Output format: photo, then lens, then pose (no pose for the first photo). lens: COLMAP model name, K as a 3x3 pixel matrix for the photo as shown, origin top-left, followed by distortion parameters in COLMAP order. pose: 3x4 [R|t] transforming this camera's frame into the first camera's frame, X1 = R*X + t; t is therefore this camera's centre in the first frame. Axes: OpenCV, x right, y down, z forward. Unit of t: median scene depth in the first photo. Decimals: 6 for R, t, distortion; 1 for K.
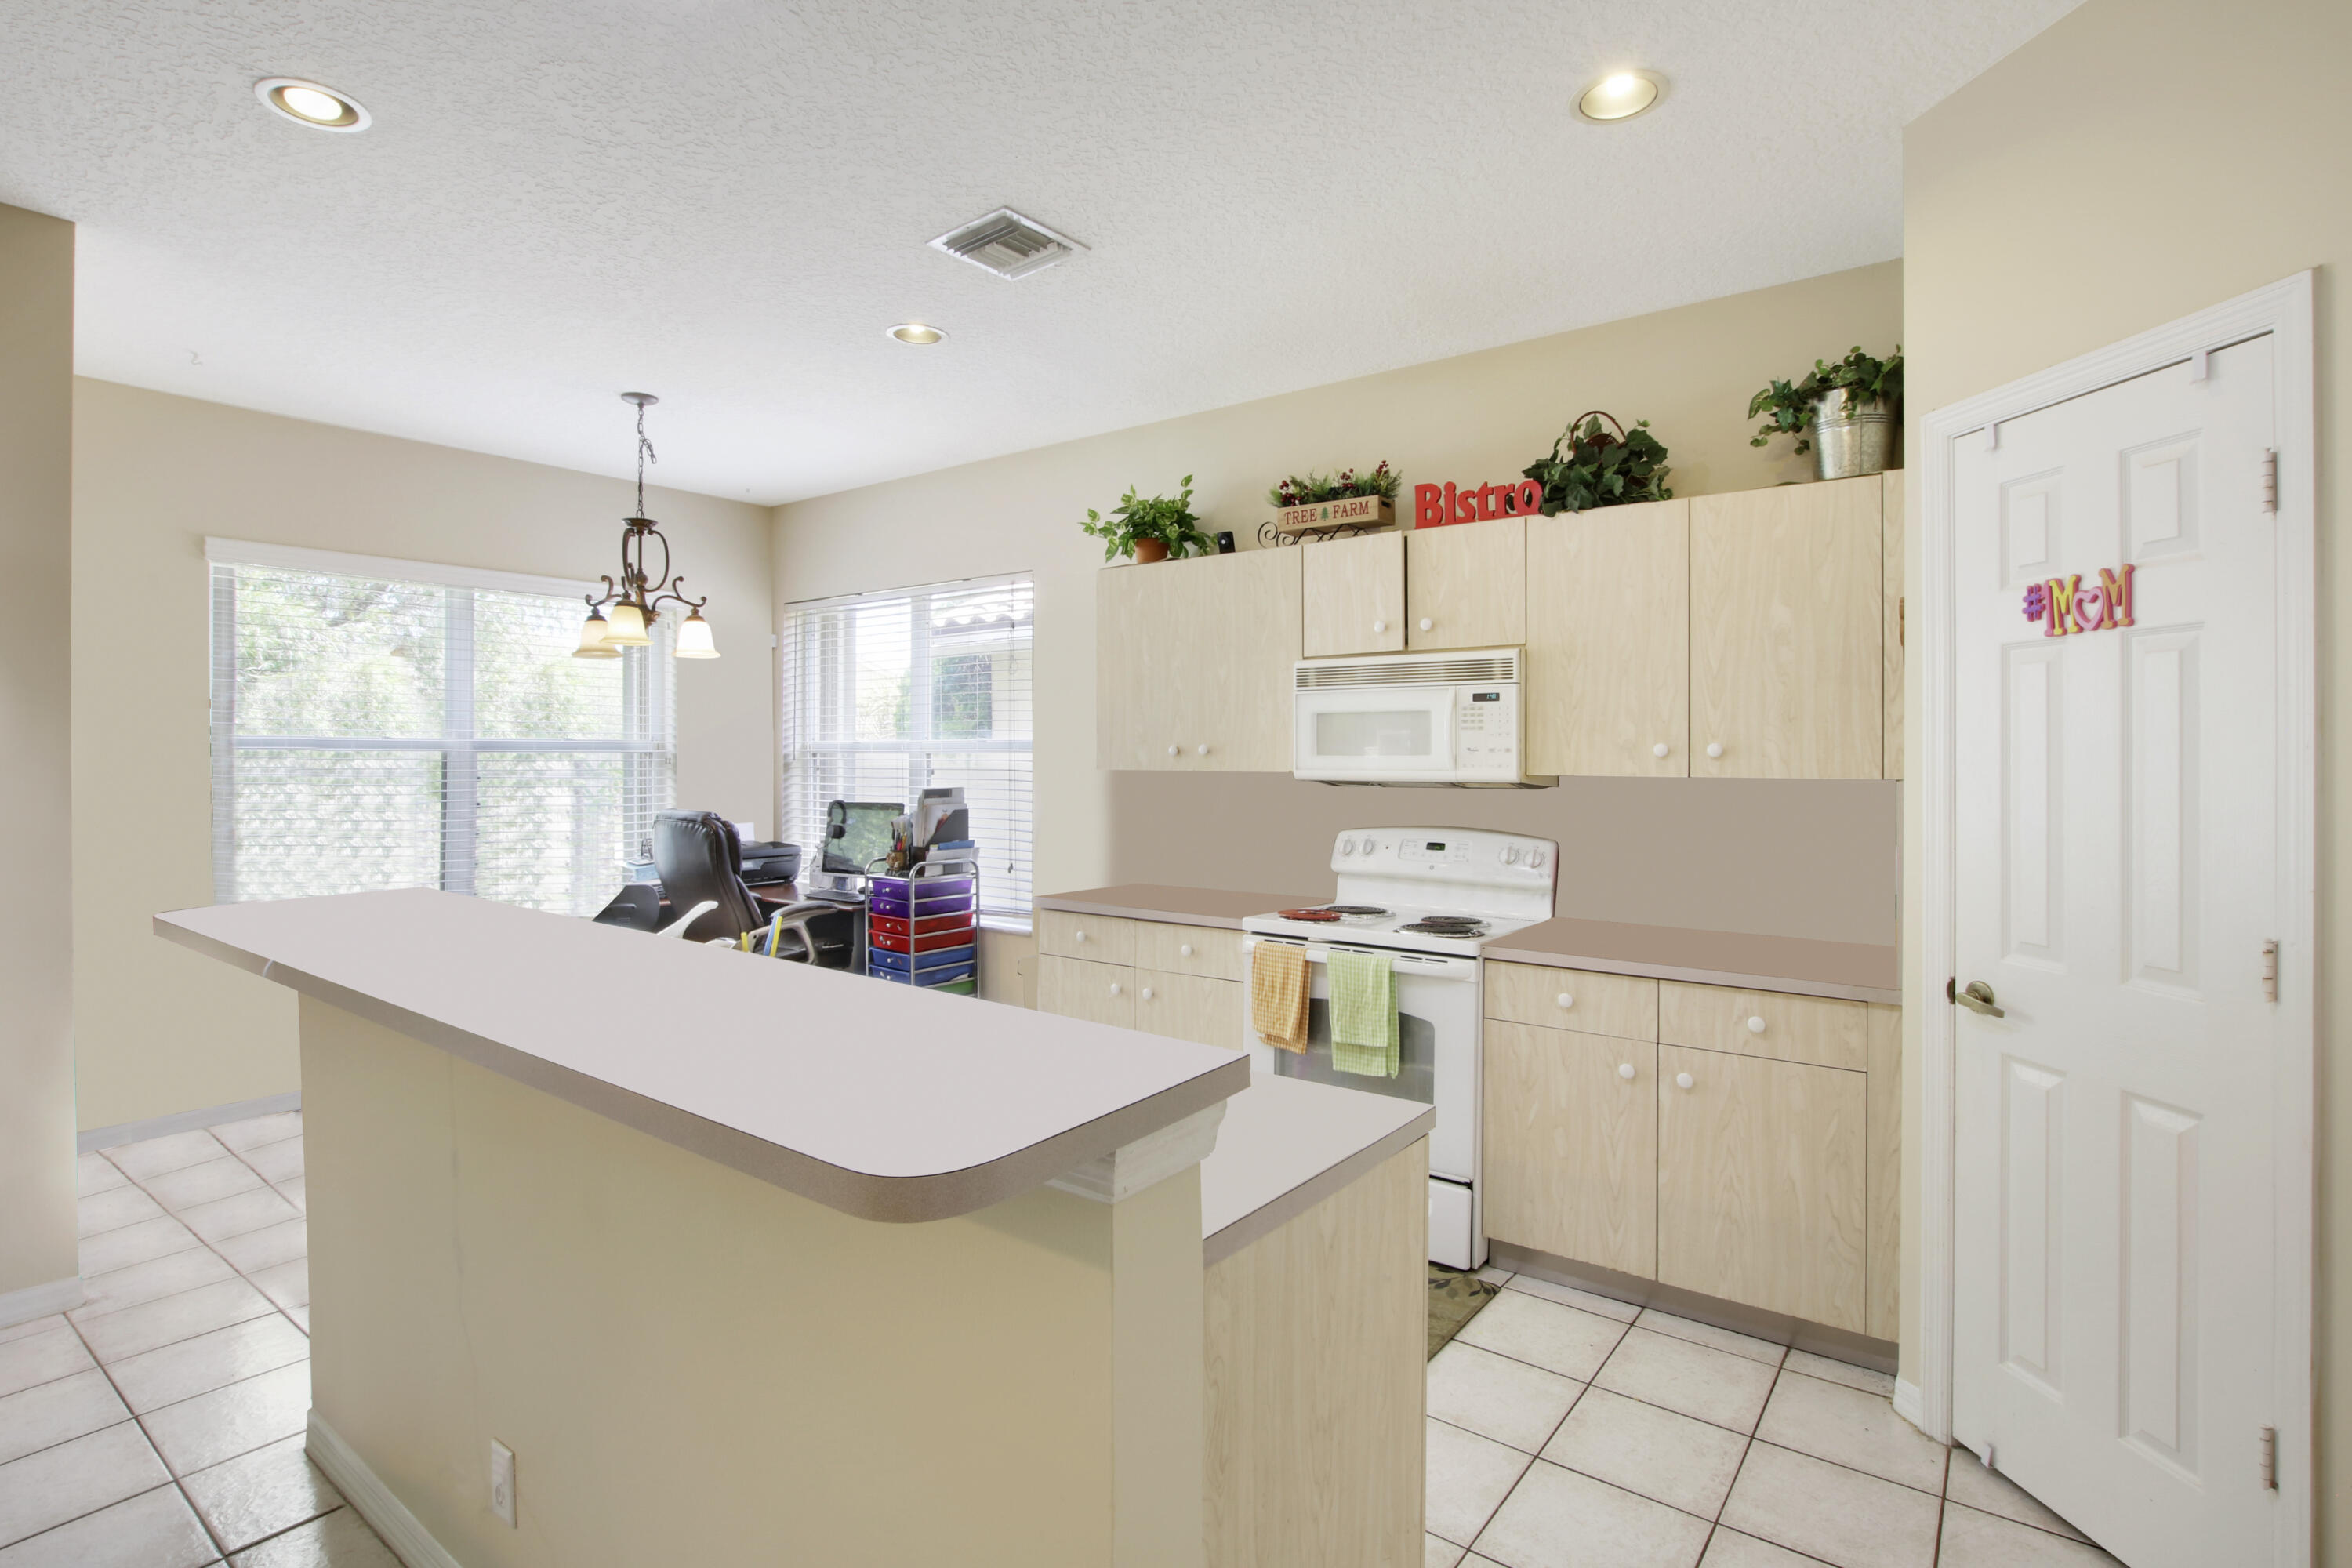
lens RADIAL K [[1093.7, 0, 1226.6], [0, 1093.7, 751.8], [0, 0, 1]] dist [-0.039562, 0.000196]
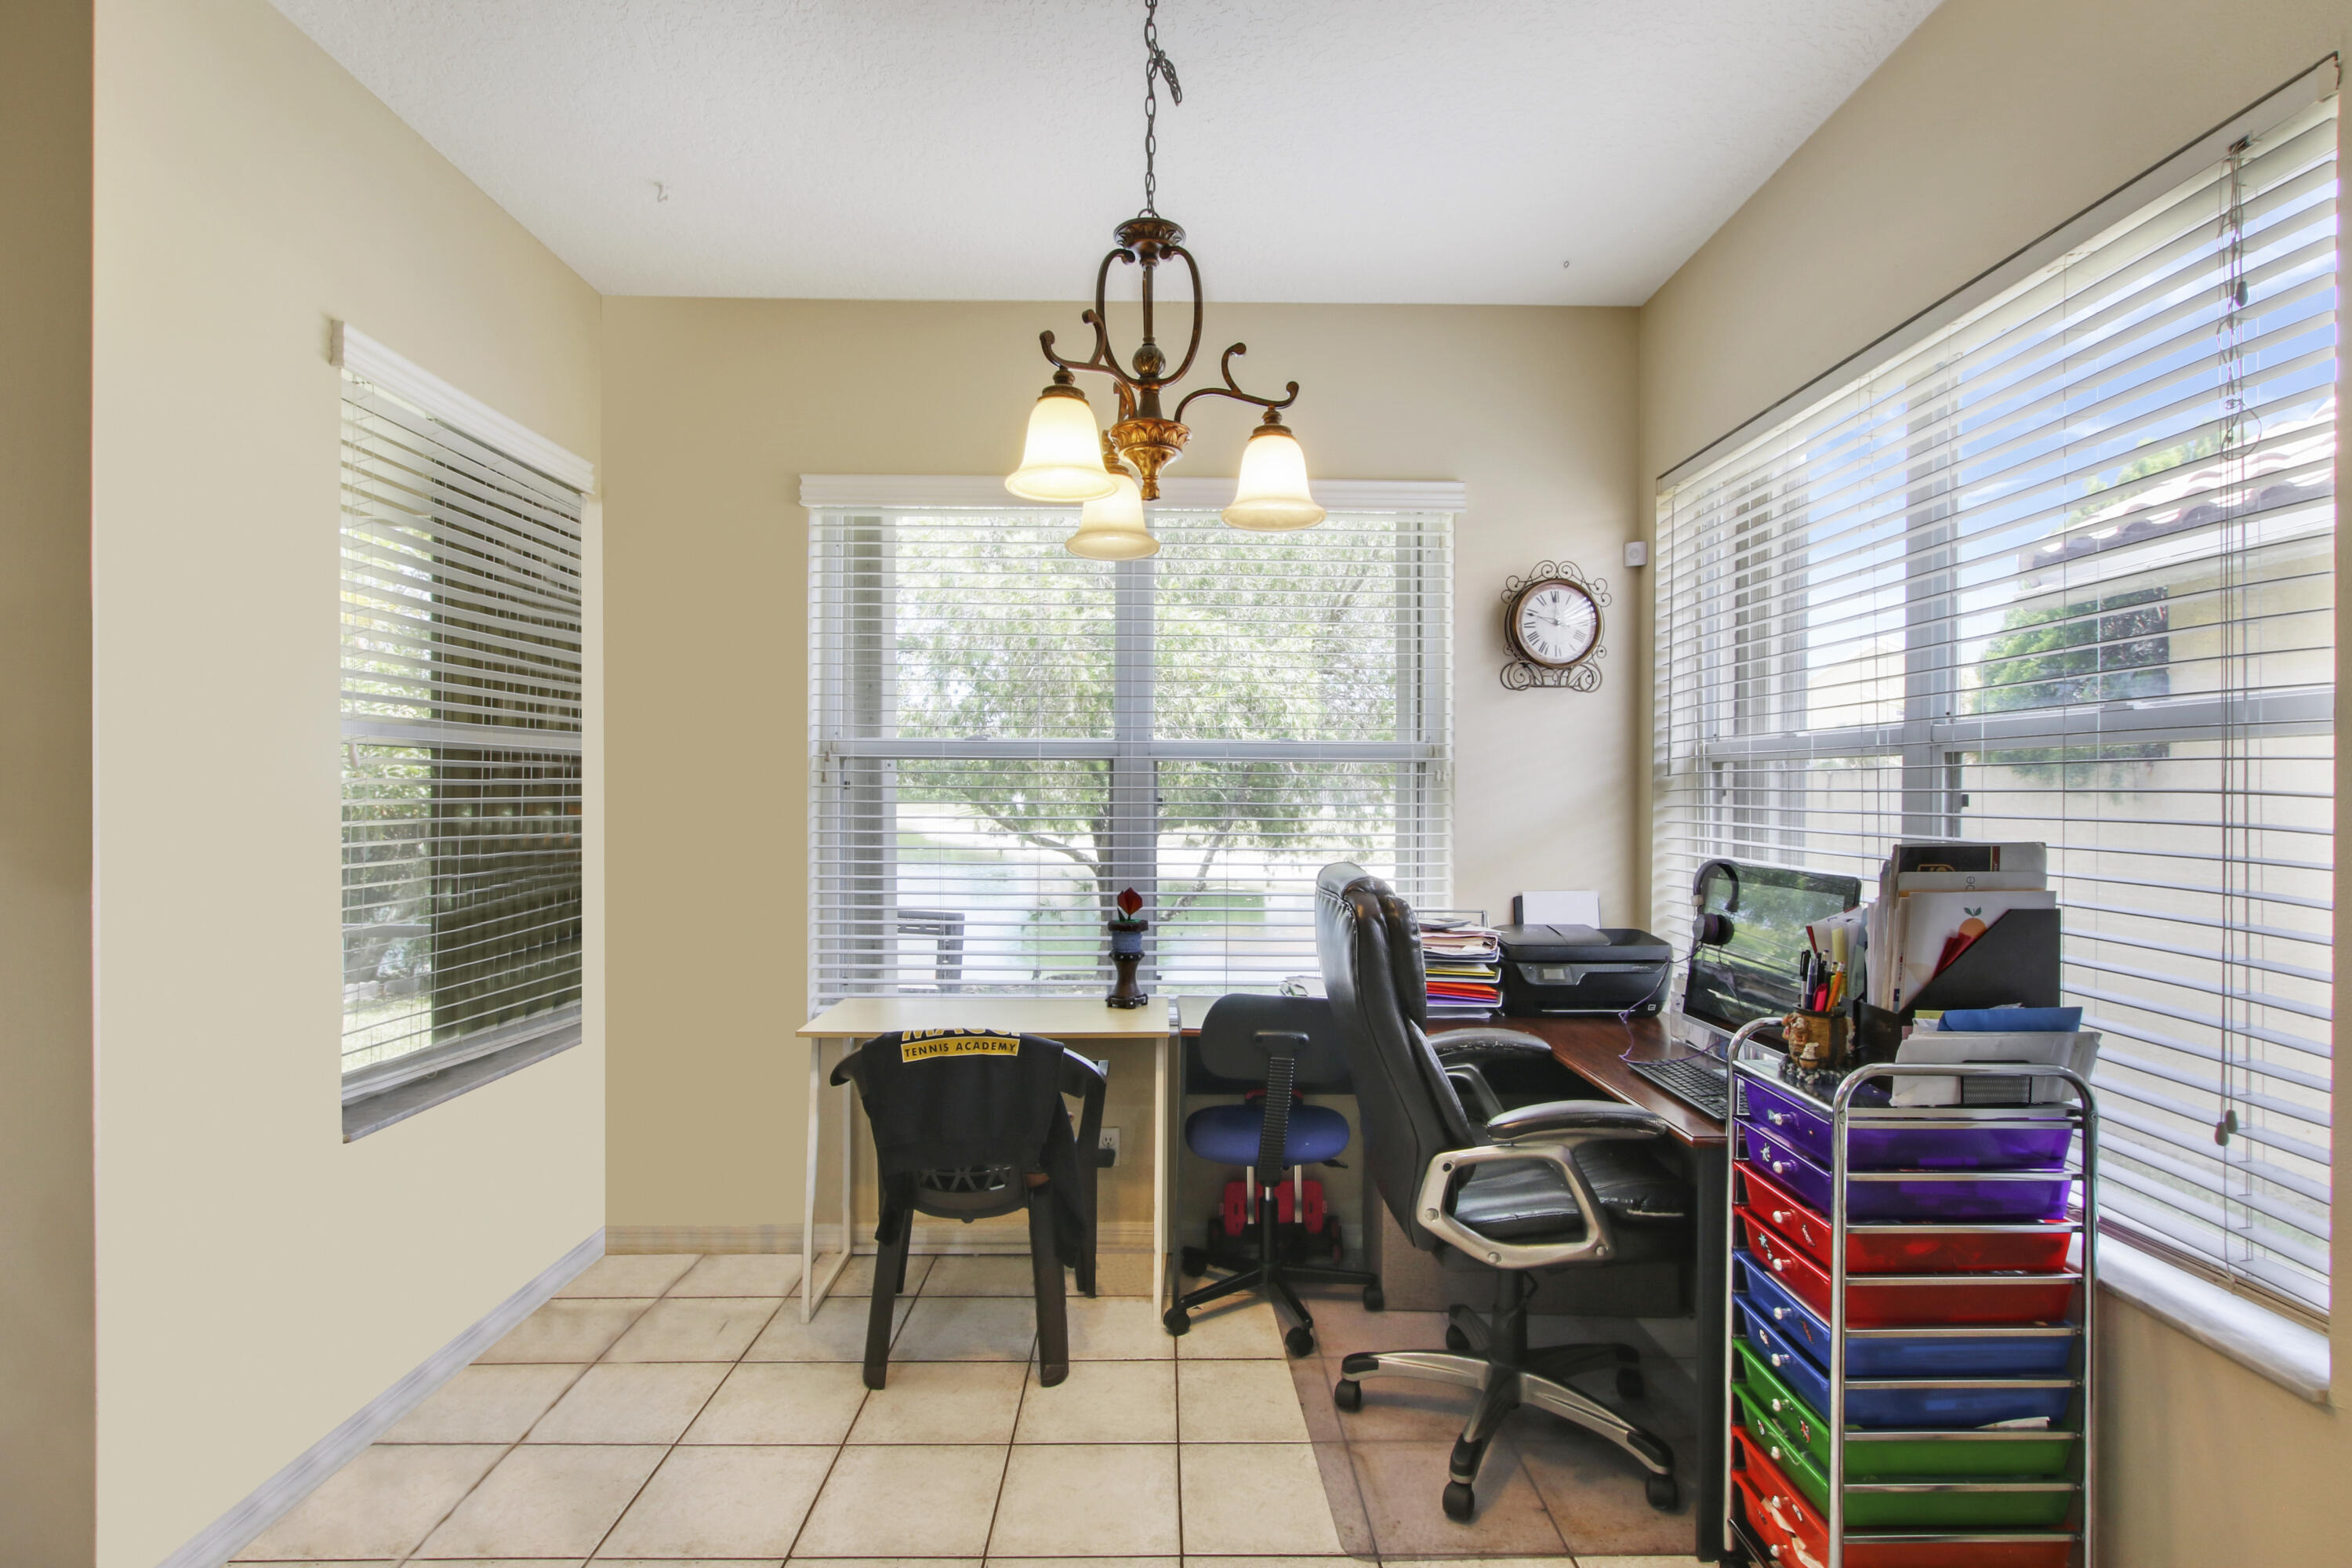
lens RADIAL K [[1120.8, 0, 1190.3], [0, 1120.8, 787.8], [0, 0, 1]] dist [-0.022144, 0.000735]
pose [[0.587367, 0.002129, -0.809318, -0.155227], [-0.002923, 0.999996, 0.000508, 0.021023], [0.809316, 0.002067, 0.587370, 0.760185]]
